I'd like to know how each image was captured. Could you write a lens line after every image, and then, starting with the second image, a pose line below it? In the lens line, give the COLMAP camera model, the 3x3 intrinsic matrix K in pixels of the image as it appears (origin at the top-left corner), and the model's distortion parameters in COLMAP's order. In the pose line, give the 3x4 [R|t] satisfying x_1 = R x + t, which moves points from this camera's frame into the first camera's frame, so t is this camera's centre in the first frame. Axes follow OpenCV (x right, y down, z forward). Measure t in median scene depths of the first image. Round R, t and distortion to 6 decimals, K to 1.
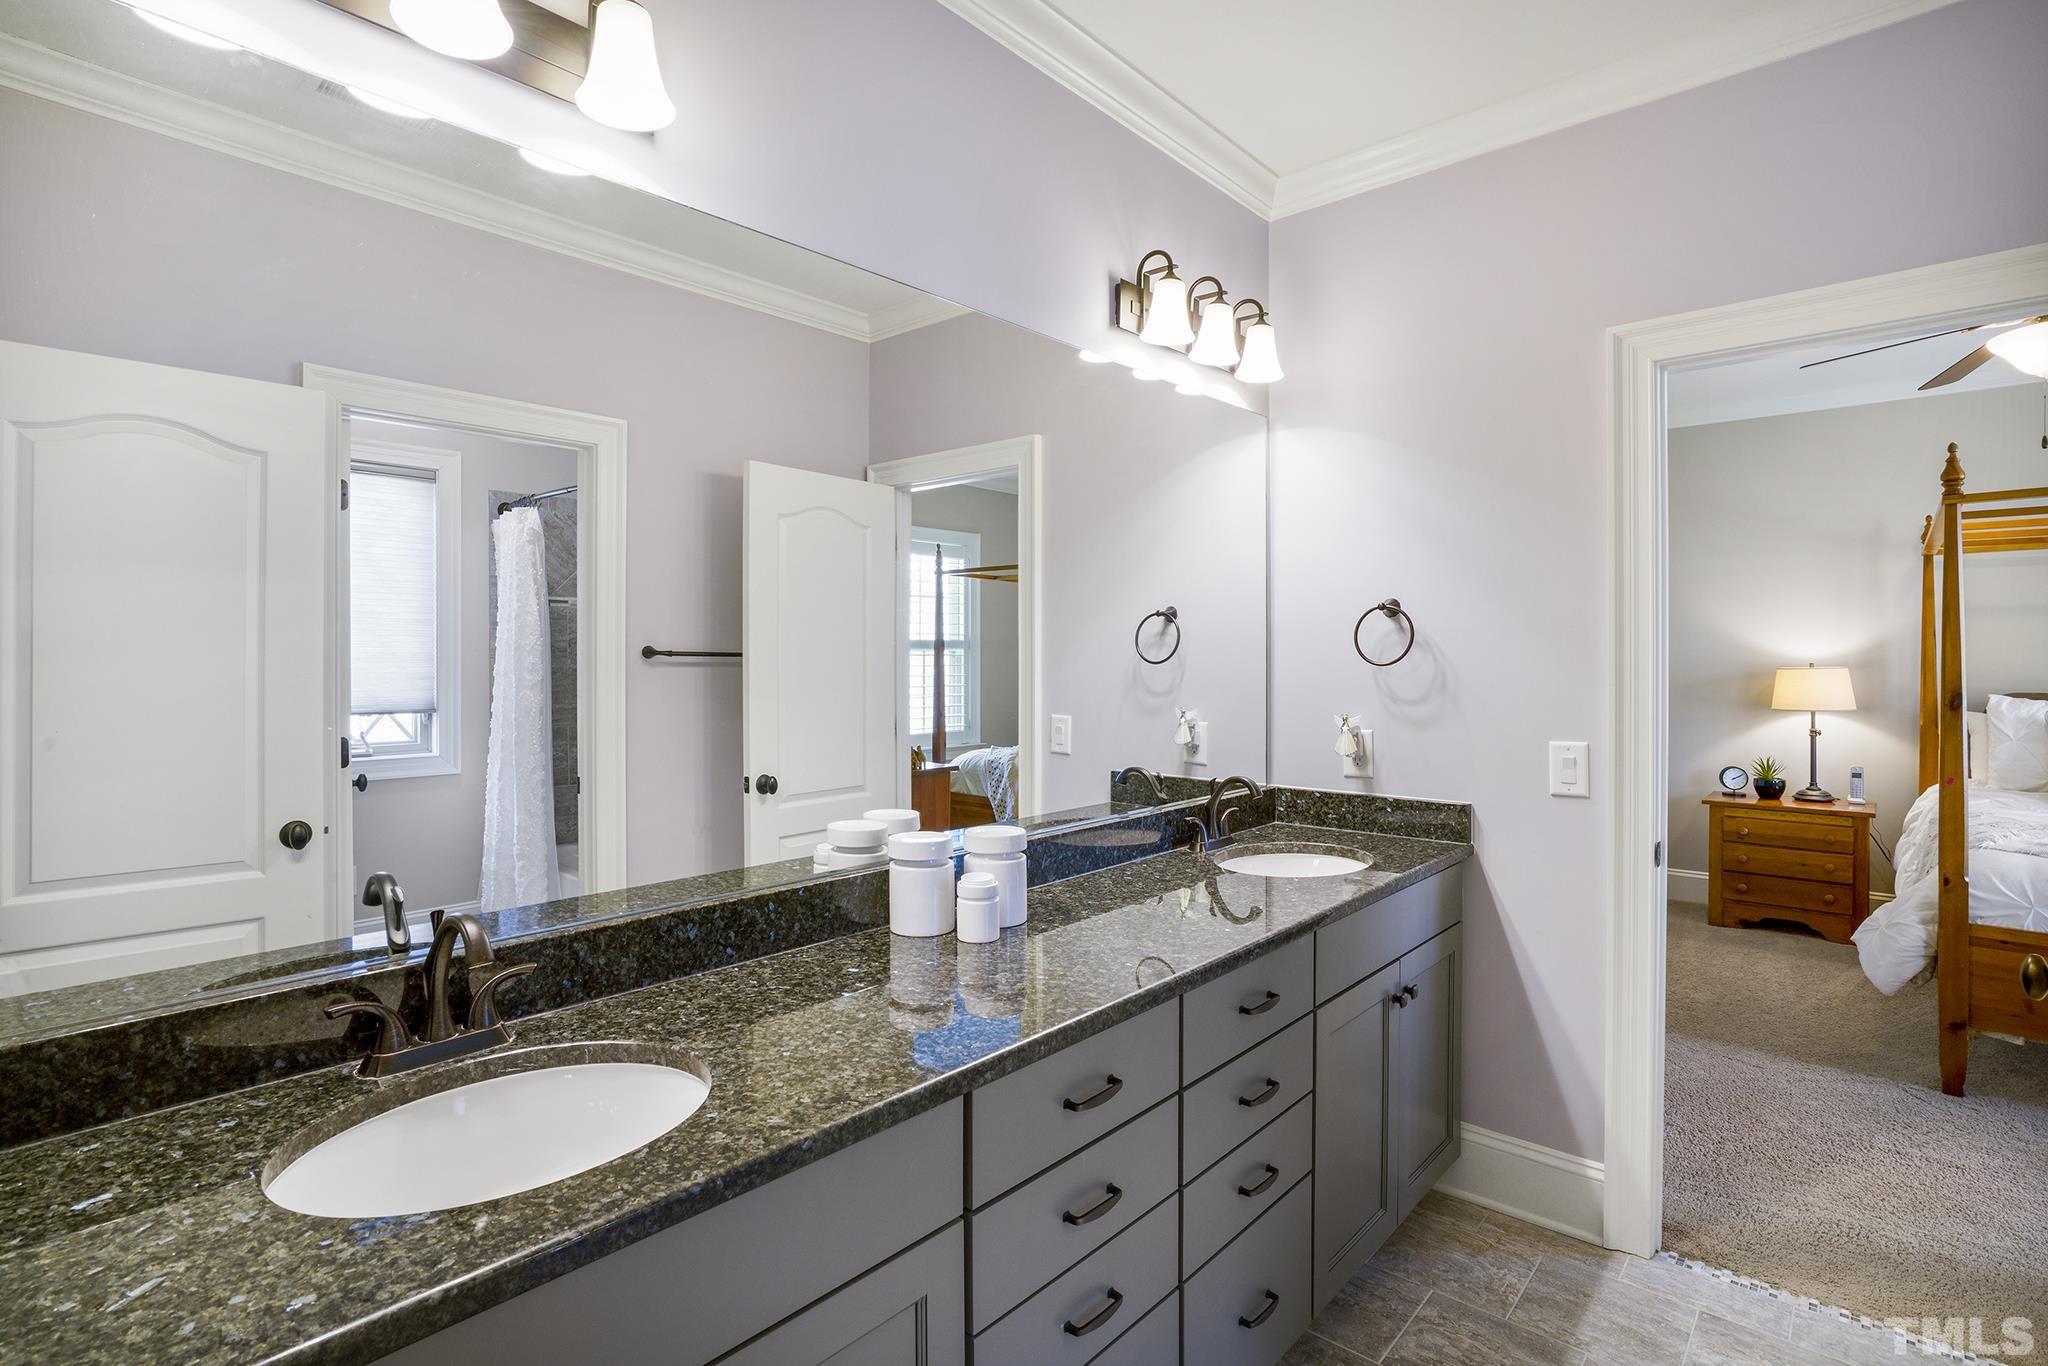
lens RADIAL K [[953.9, 0, 1023.1], [0, 953.9, 668.8], [0, 0, 1]] dist [-0.042324, 0.011220]
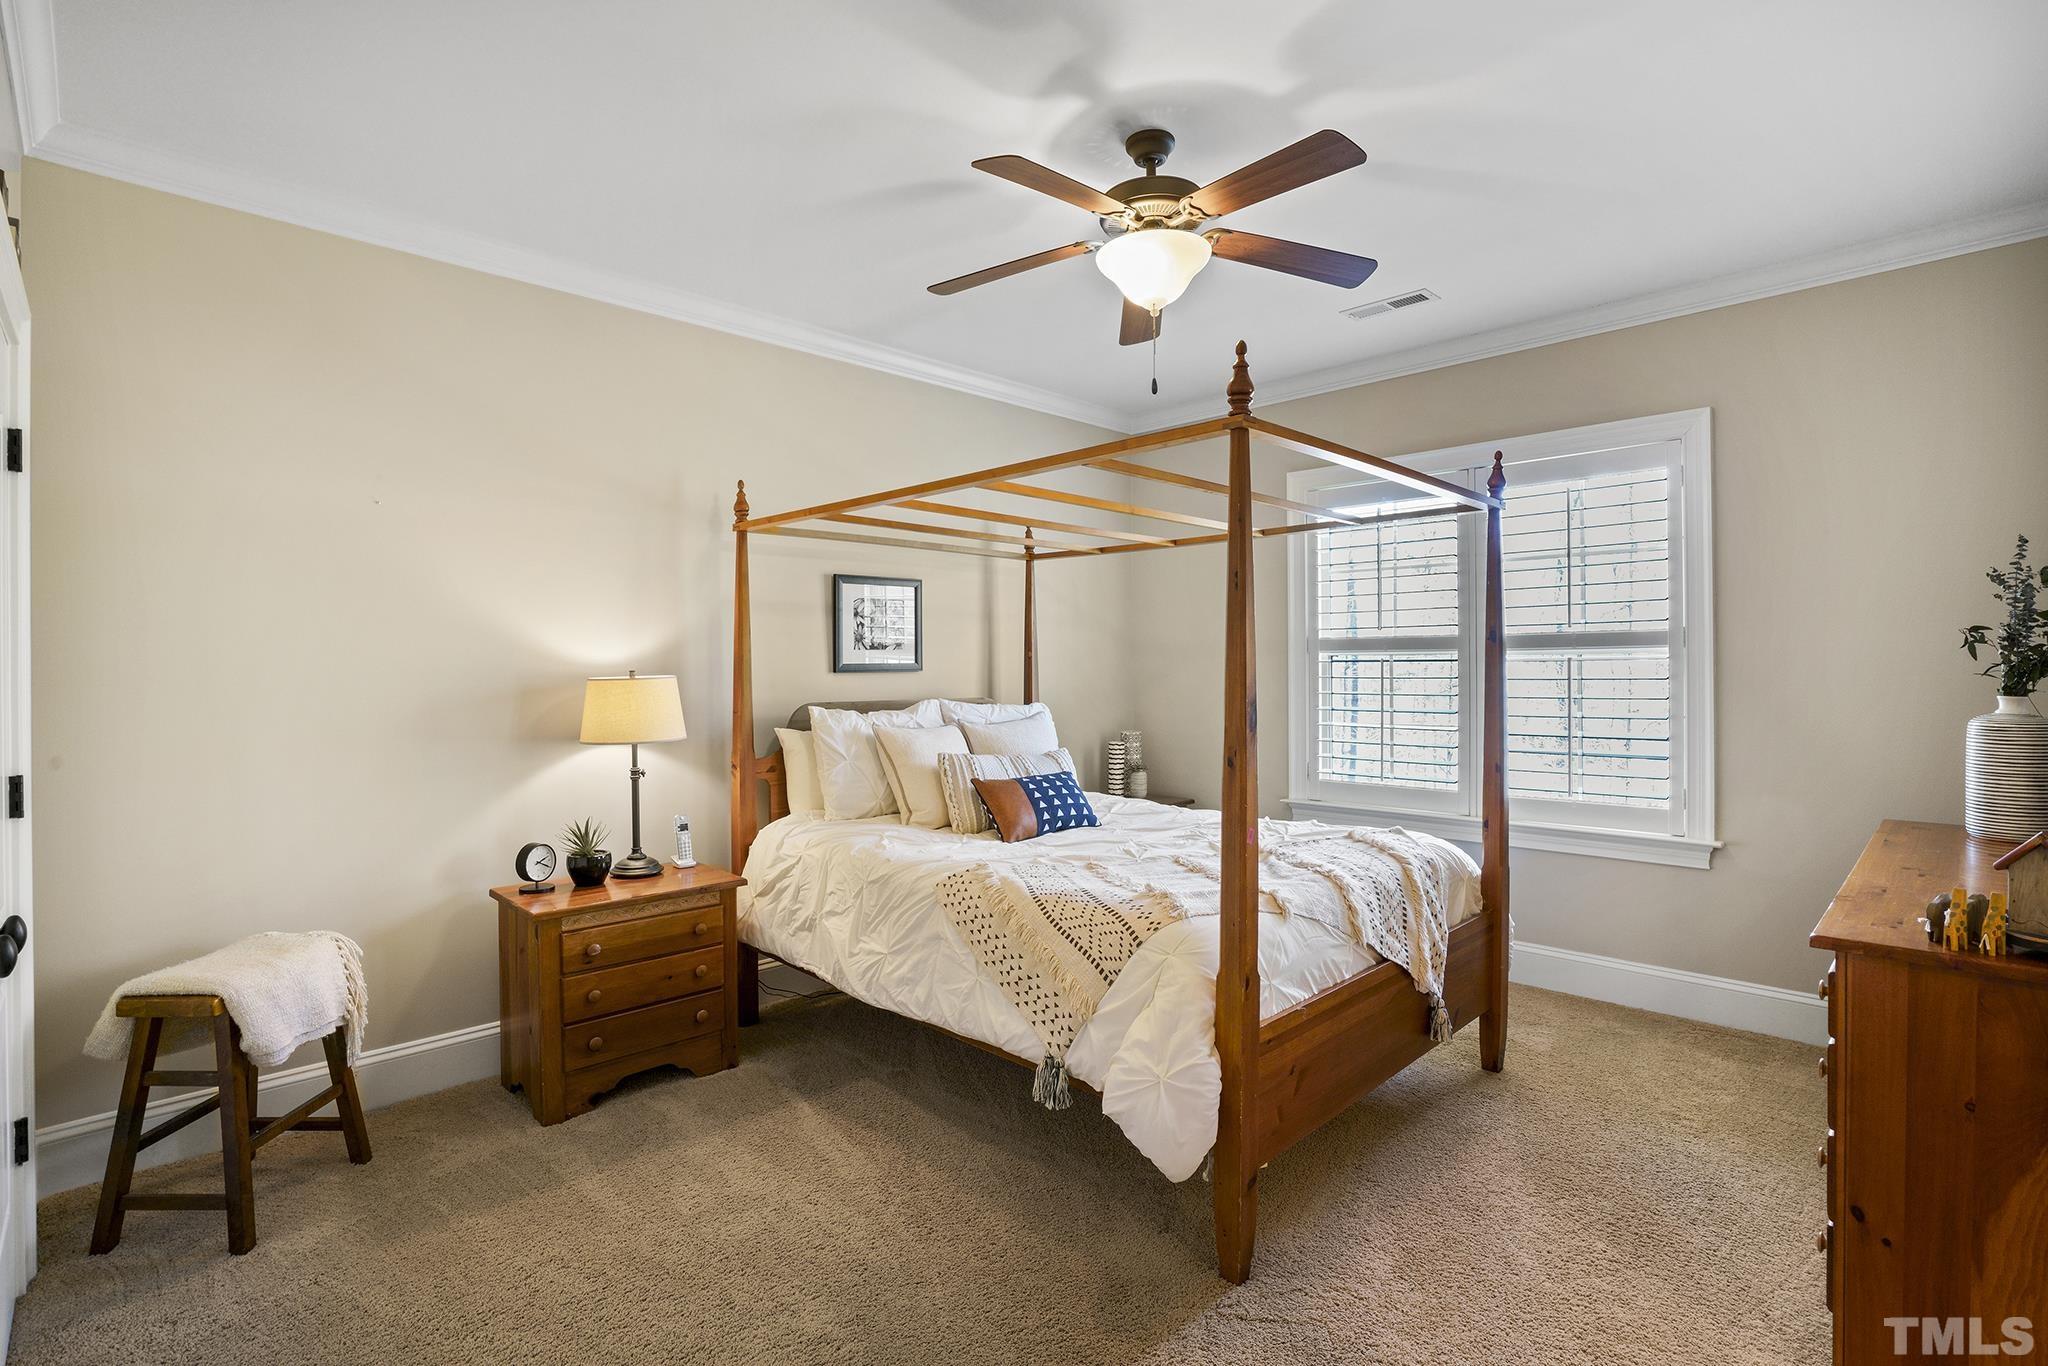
lens RADIAL K [[953.9, 0, 1022.8], [0, 953.9, 681.1], [0, 0, 1]] dist [-0.042324, 0.011220]
pose [[0.058125, -0.011163, 0.998247, 0.181959], [0.016781, 0.999807, 0.010204, -0.000824], [-0.998168, 0.016159, 0.058301, 0.679125]]
